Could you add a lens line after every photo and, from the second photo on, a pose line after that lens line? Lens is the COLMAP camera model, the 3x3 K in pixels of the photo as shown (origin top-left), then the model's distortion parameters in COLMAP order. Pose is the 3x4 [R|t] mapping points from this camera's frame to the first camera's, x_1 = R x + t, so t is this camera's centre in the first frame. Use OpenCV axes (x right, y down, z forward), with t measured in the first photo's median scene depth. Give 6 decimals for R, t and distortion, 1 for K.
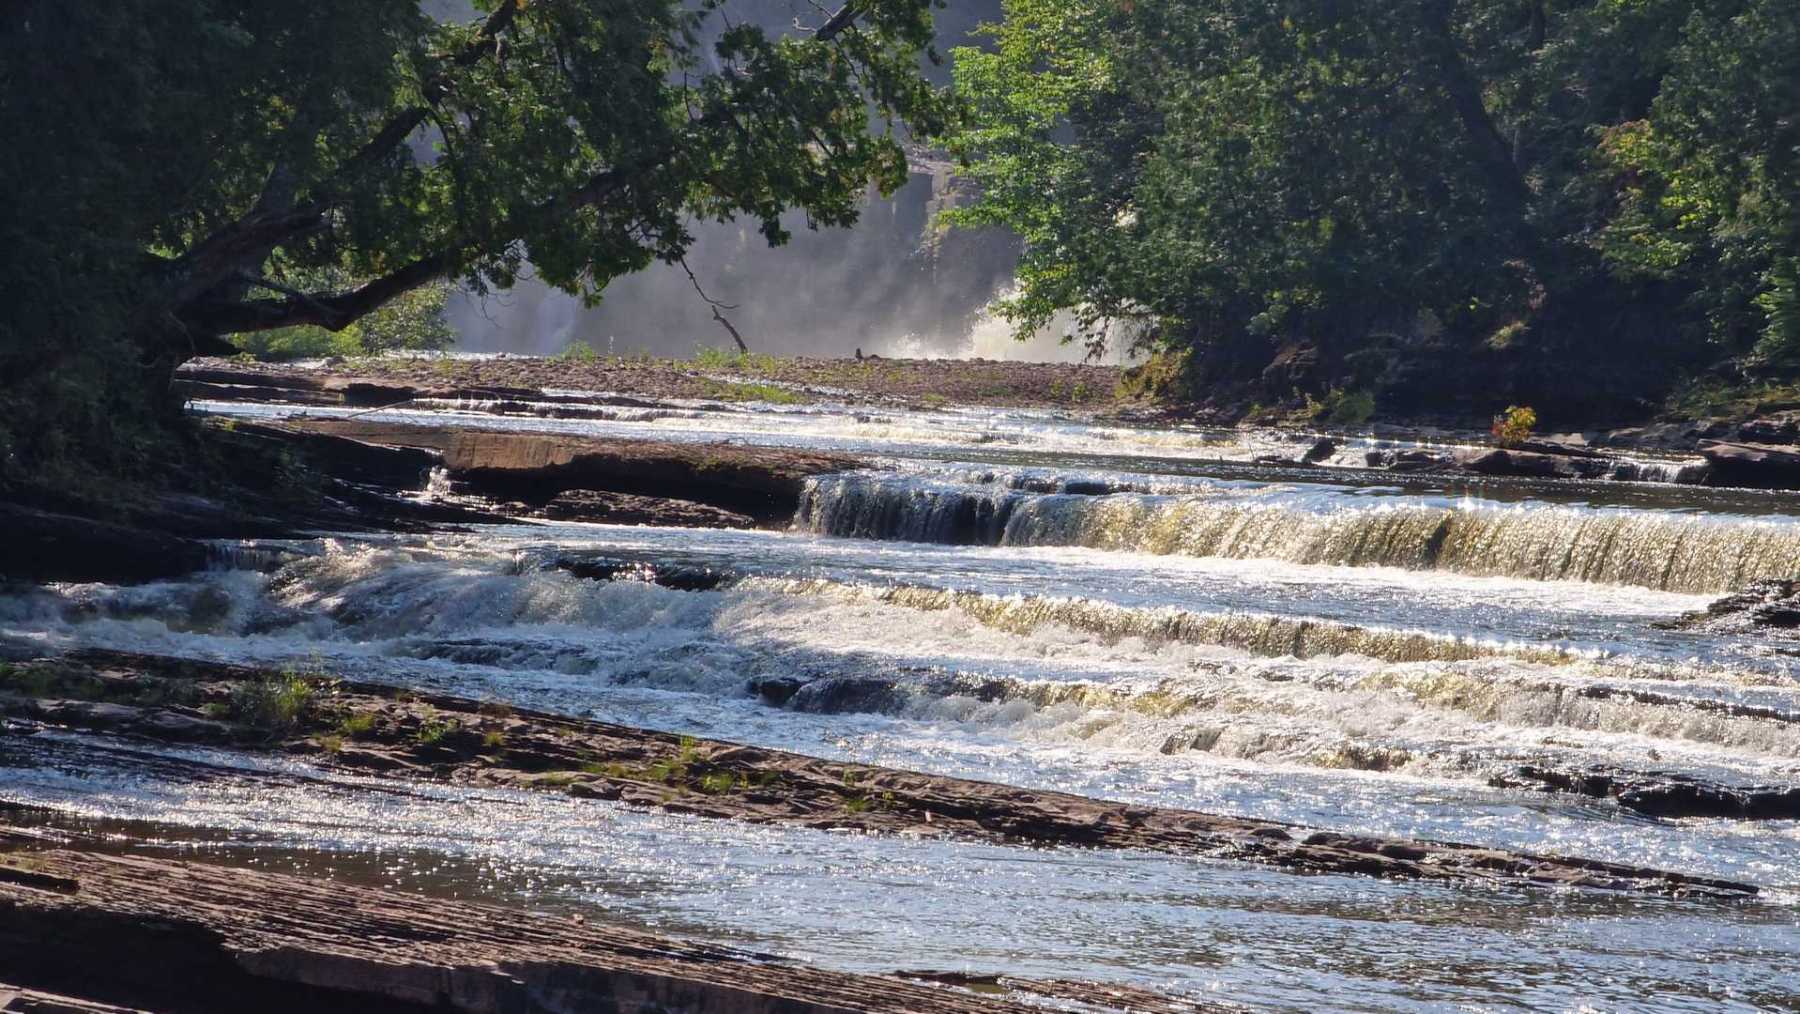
lens RADIAL K [[11794.6, 0, 1062.4], [0, 11794.6, 508.0], [0, 0, 1]] dist [0.753599, -5.222300]
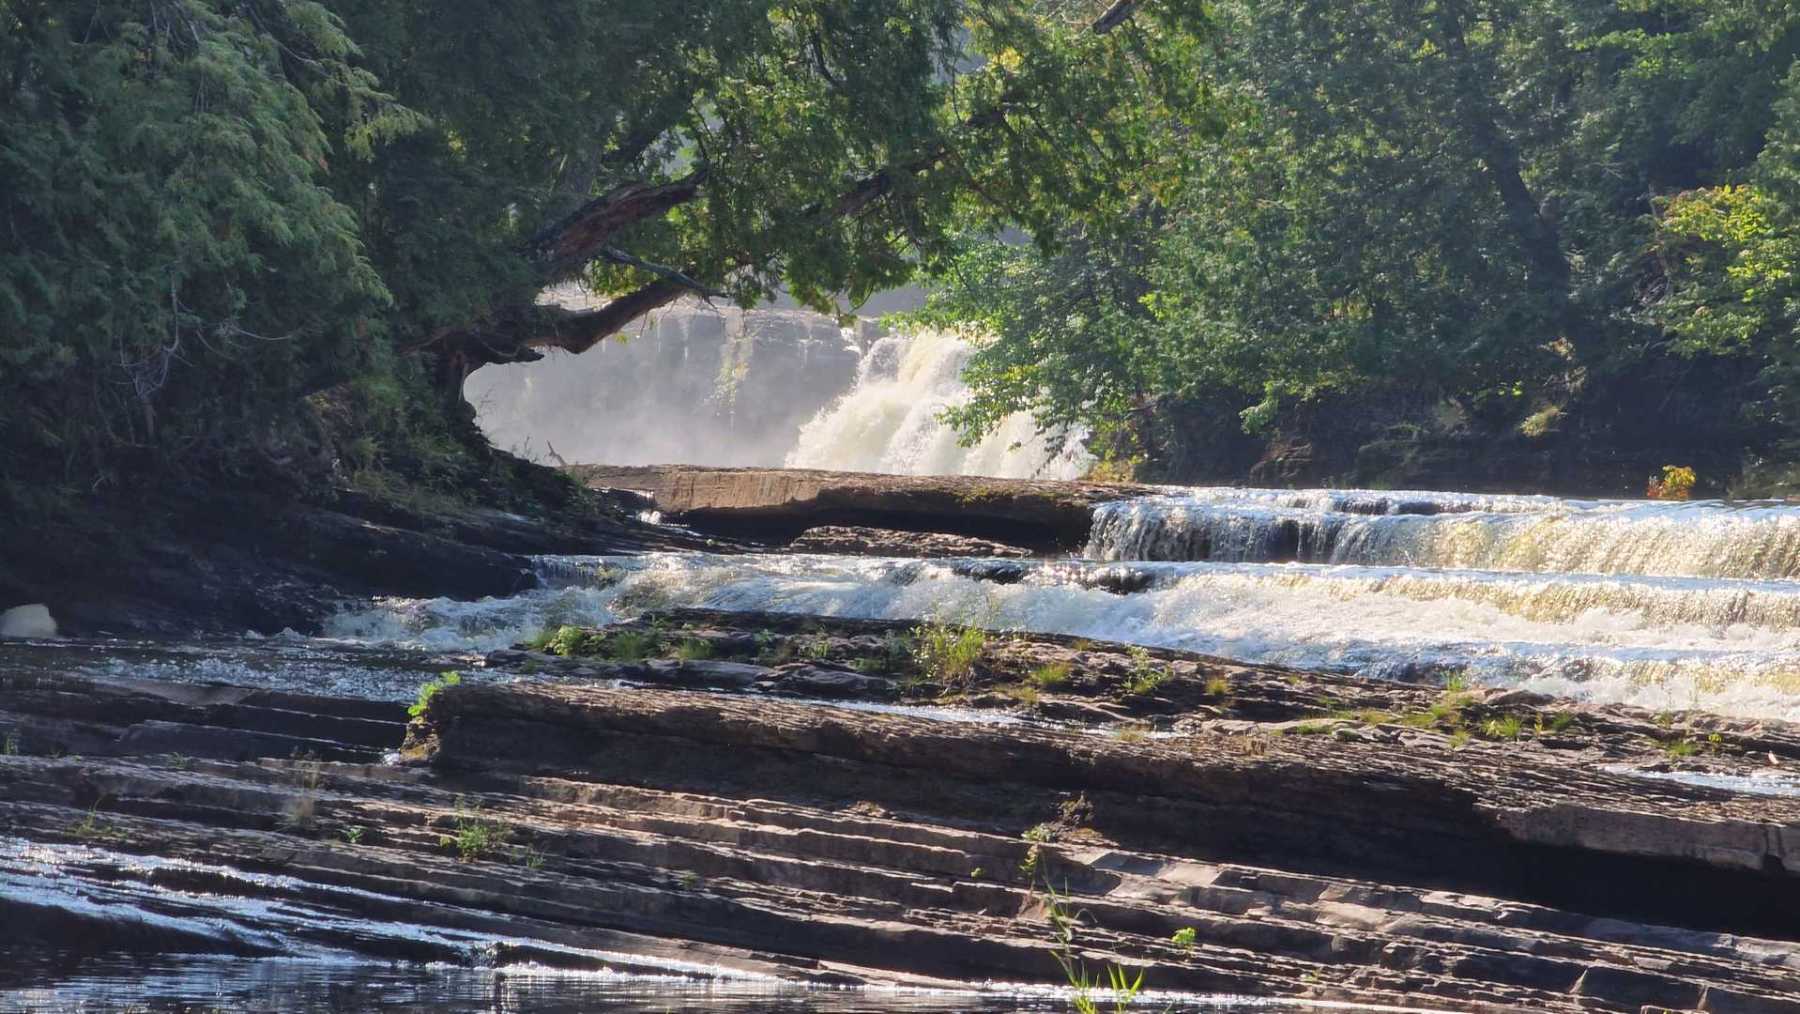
lens RADIAL K [[11794.6, 0, 1062.4], [0, 11794.6, 508.0], [0, 0, 1]] dist [0.753599, -5.222300]
pose [[0.999240, -0.009870, 0.037703, -0.069436], [0.010531, 0.999793, -0.017393, 0.016039], [-0.037524, 0.017777, 0.999138, 0.093535]]
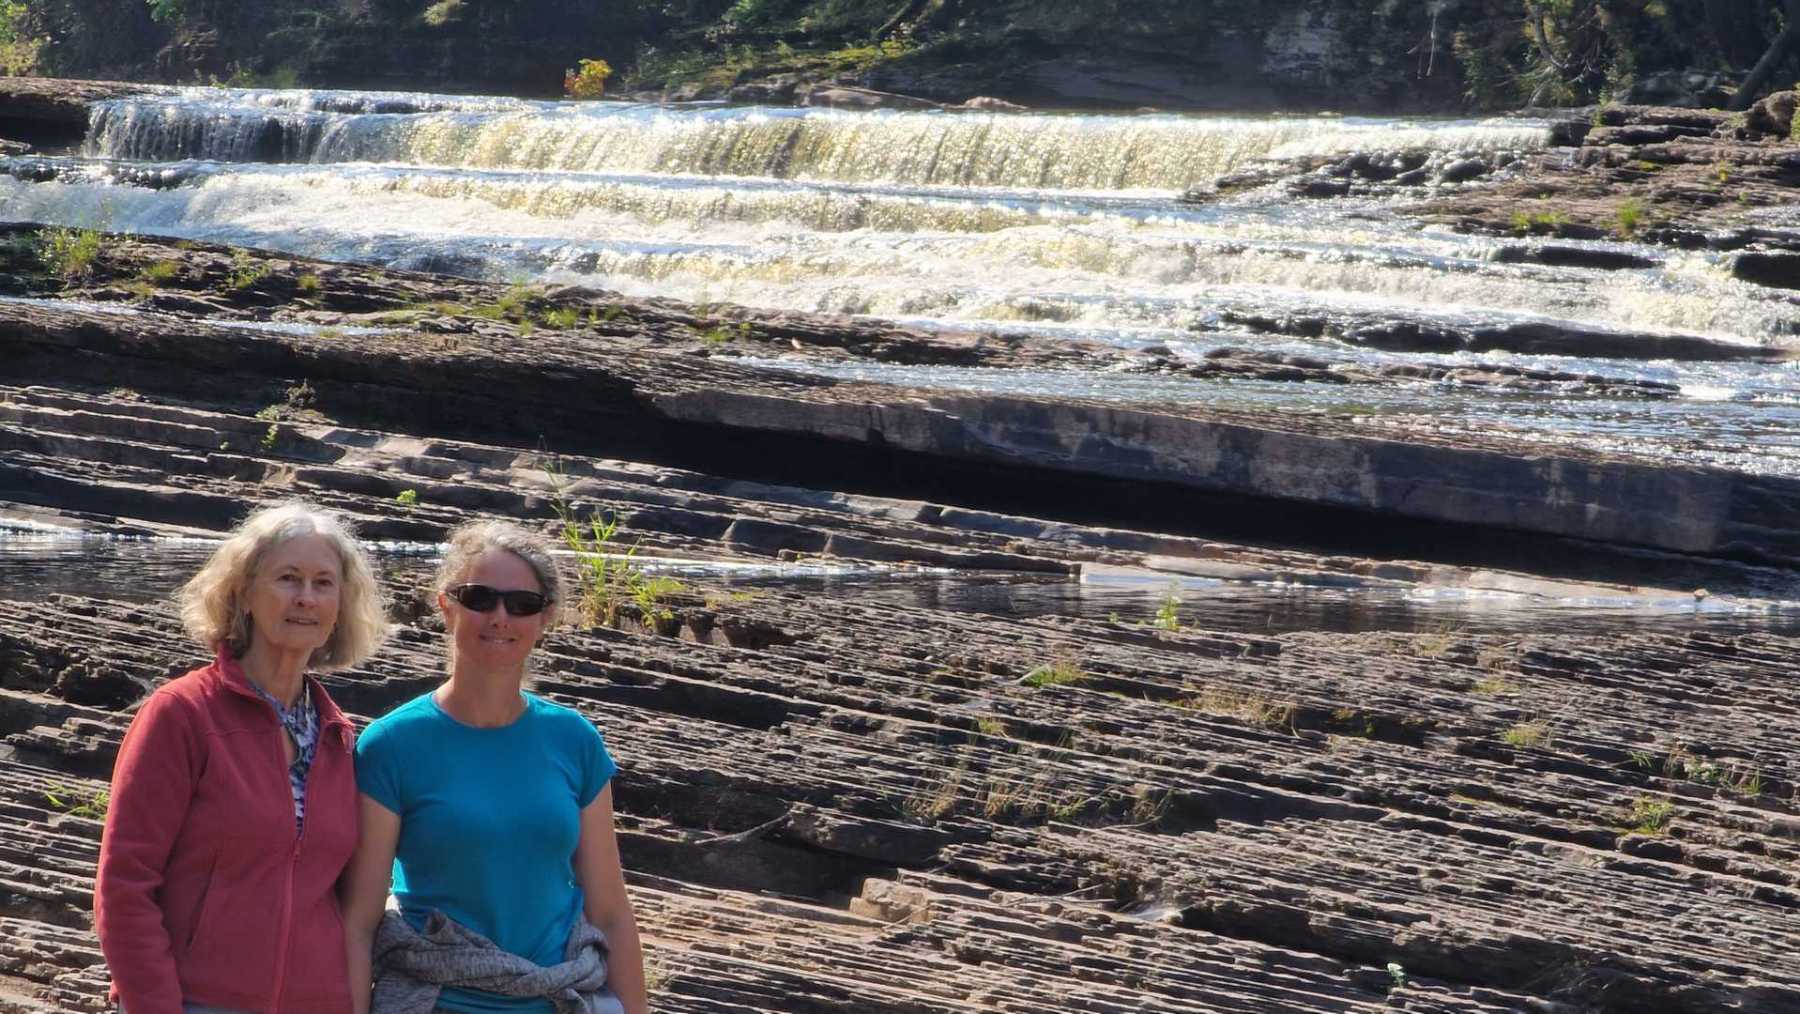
lens RADIAL K [[11794.6, 0, 1062.4], [0, 11794.6, 508.0], [0, 0, 1]] dist [0.753599, -5.222300]
pose [[0.990336, -0.014917, 0.137883, -0.093387], [0.012164, 0.999710, 0.020785, 0.013935], [-0.138153, -0.018907, 0.990230, -0.011490]]
